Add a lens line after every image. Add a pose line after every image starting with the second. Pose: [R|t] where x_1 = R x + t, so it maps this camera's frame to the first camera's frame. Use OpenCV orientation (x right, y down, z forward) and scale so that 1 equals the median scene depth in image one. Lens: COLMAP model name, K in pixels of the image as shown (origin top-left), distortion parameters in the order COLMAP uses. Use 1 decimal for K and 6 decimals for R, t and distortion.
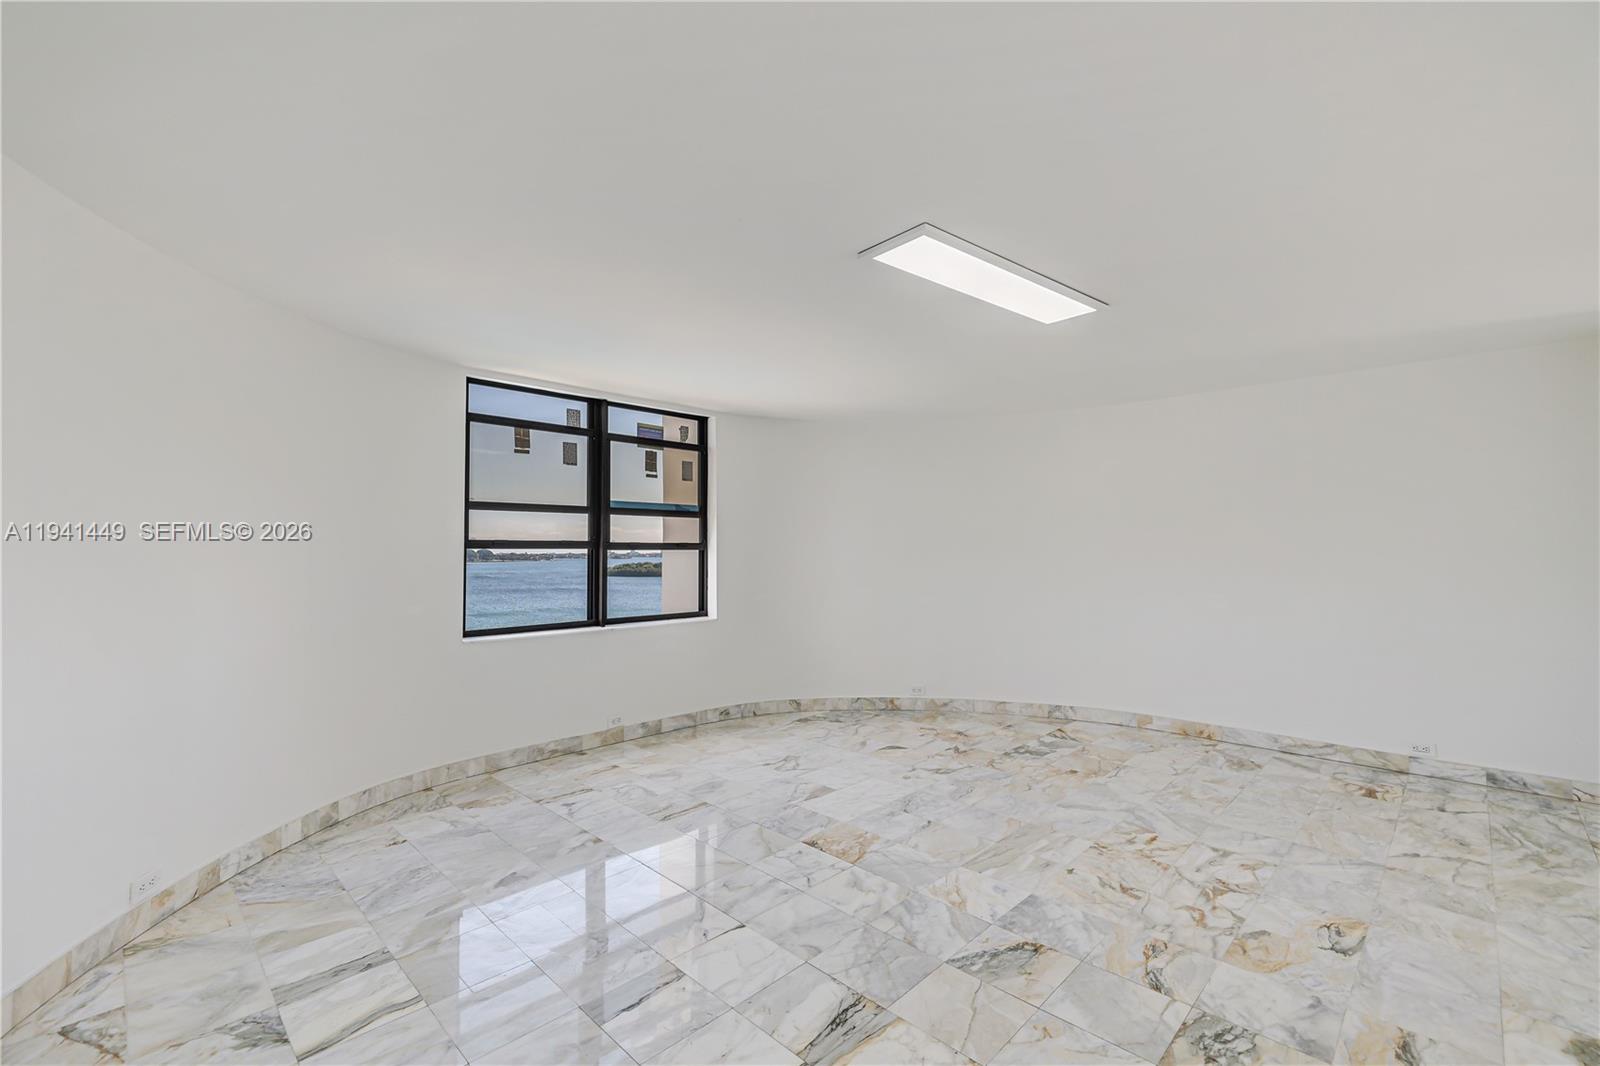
lens RADIAL K [[685.6, 0, 780.5], [0, 685.6, 528.9], [0, 0, 1]] dist [-0.000388, 0.000112]
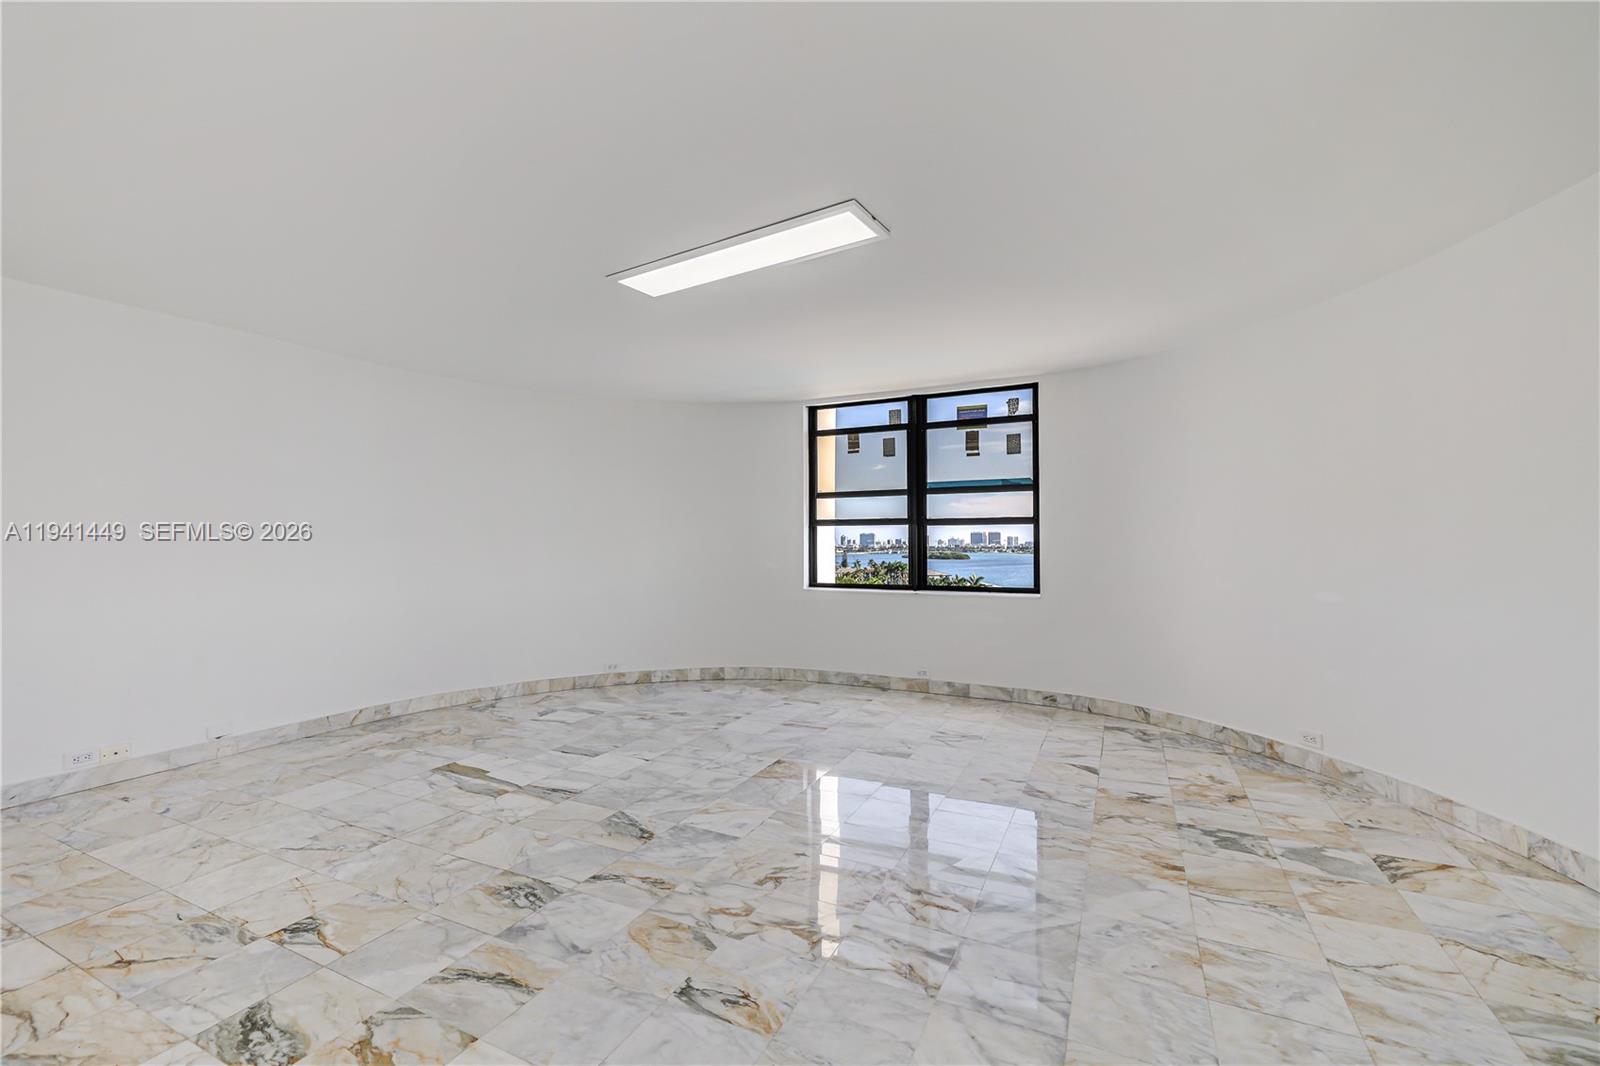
lens RADIAL K [[684.2, 0, 778.3], [0, 684.2, 535.5], [0, 0, 1]] dist [0.000506, -0.000315]
pose [[0.313335, -0.009036, -0.949600, 0.787202], [0.030704, 0.999528, 0.000621, 0.040869], [0.949146, -0.029351, 0.313465, 0.422038]]
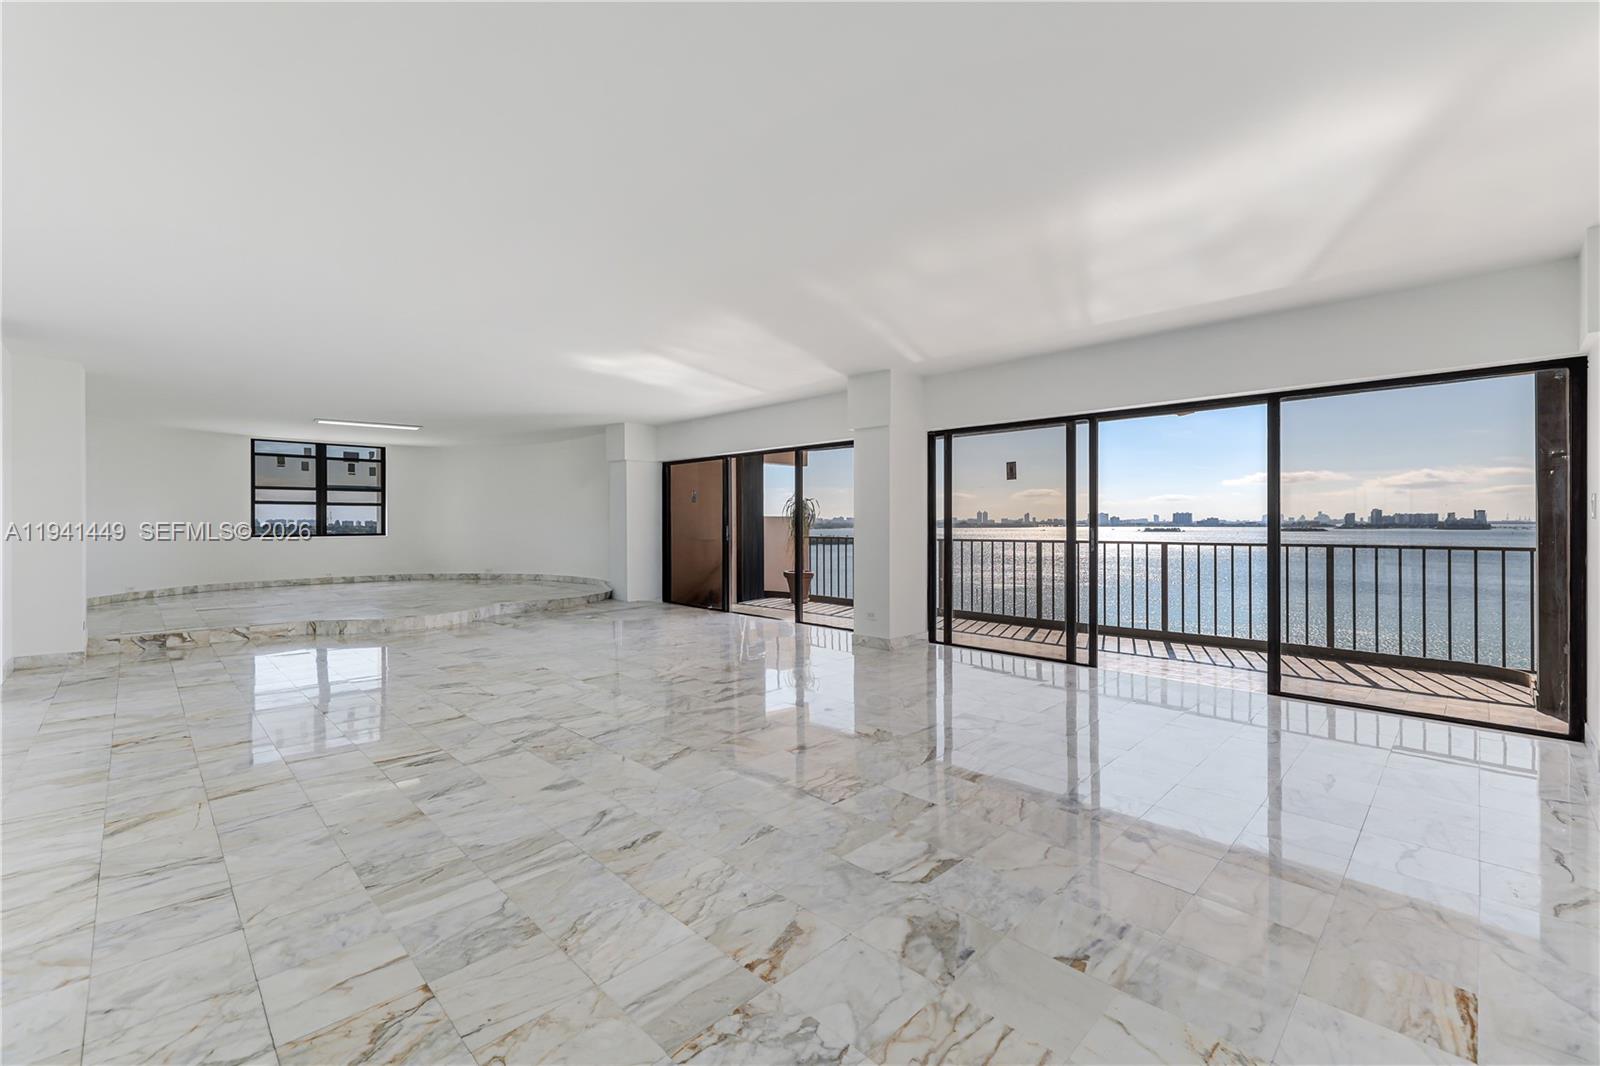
lens RADIAL K [[679.8, 0, 795.5], [0, 679.8, 523.5], [0, 0, 1]] dist [-0.002301, -0.000071]
pose [[0.999992, -0.000140, 0.004049, 1.445056], [0.000000, 0.999404, 0.034529, 0.011820], [-0.004052, -0.034528, 0.999396, -1.455657]]
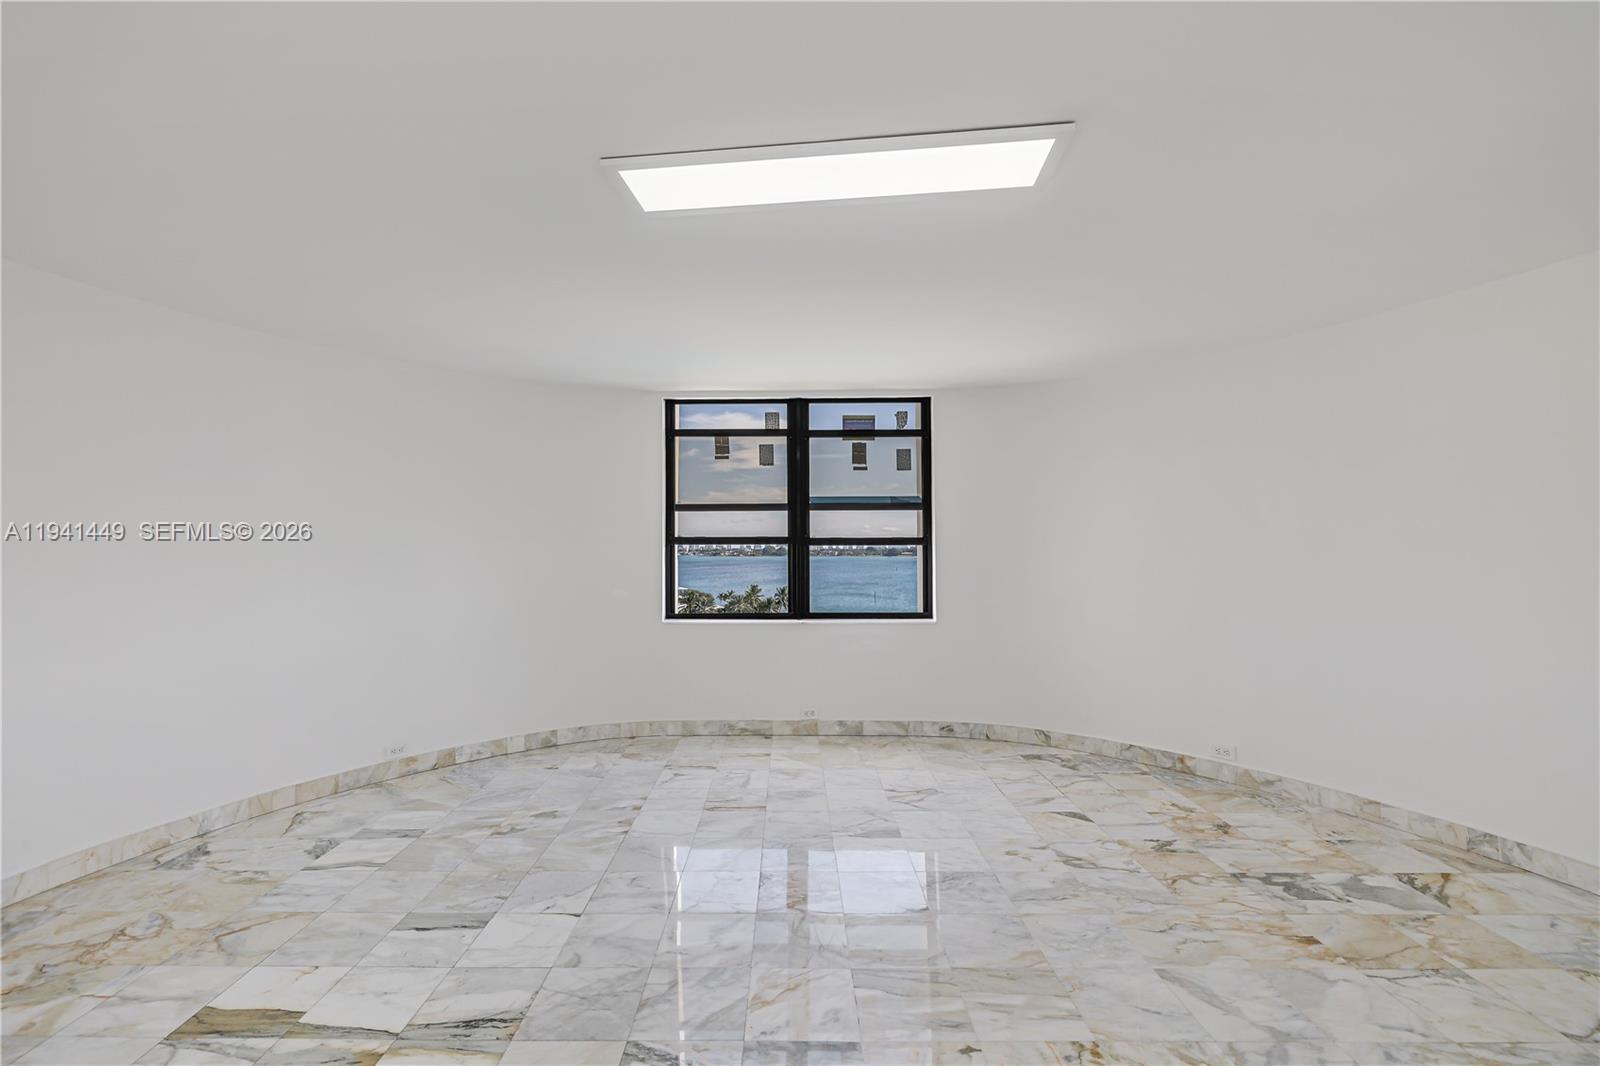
lens RADIAL K [[685.6, 0, 780.5], [0, 685.6, 528.9], [0, 0, 1]] dist [-0.000388, 0.000112]
pose [[0.700358, -0.017187, -0.713585, 0.464444], [0.023752, 0.999718, -0.000767, 0.006697], [0.713397, -0.016412, 0.700568, 0.265789]]
